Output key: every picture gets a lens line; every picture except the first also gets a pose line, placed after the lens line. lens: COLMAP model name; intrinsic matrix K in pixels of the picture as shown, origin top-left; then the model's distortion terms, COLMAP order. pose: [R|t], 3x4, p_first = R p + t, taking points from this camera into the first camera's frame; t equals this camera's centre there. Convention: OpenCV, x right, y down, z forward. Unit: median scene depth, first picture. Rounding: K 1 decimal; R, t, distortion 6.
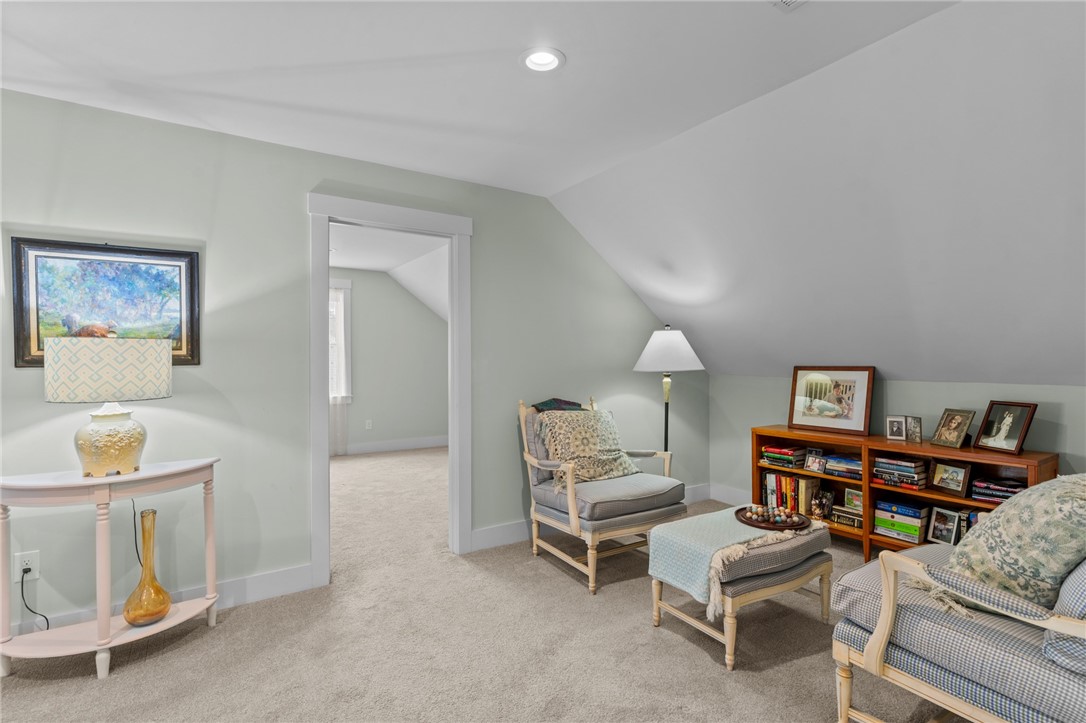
lens RADIAL K [[522.3, 0, 547.4], [0, 522.3, 364.4], [0, 0, 1]] dist [0.002537, -0.000527]
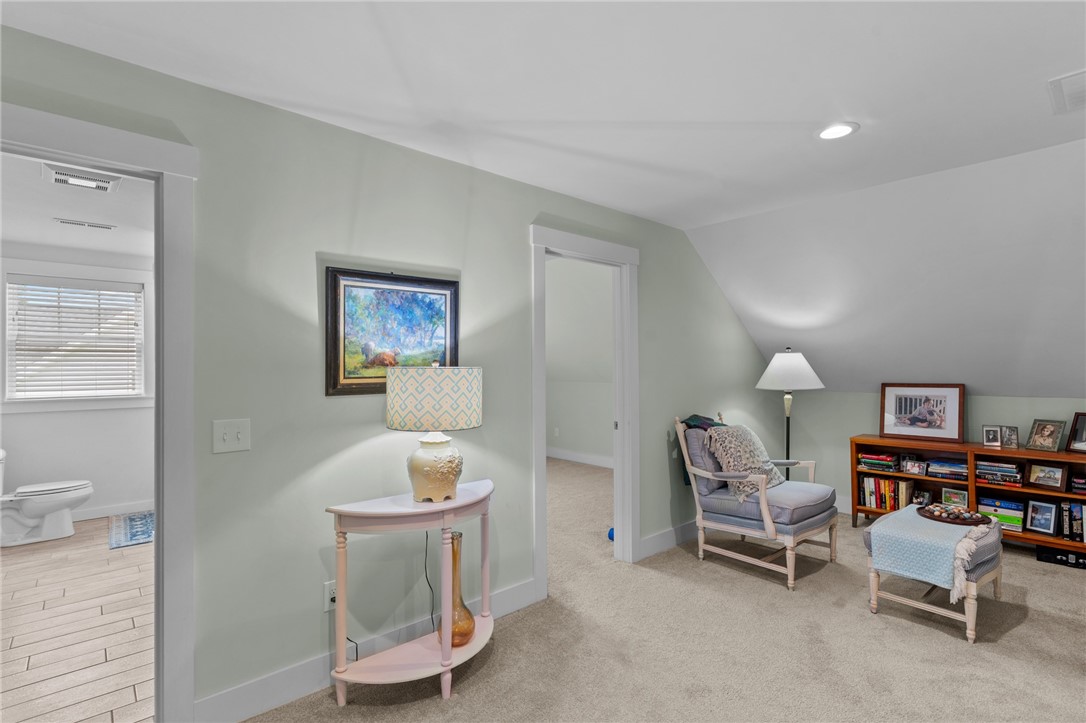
lens RADIAL K [[522.3, 0, 531.5], [0, 522.3, 363.9], [0, 0, 1]] dist [0.002537, -0.000527]
pose [[0.989328, -0.000716, 0.145707, -0.605798], [0.003243, 0.999848, -0.017108, -0.029265], [-0.145672, 0.017398, 0.989180, -0.038842]]
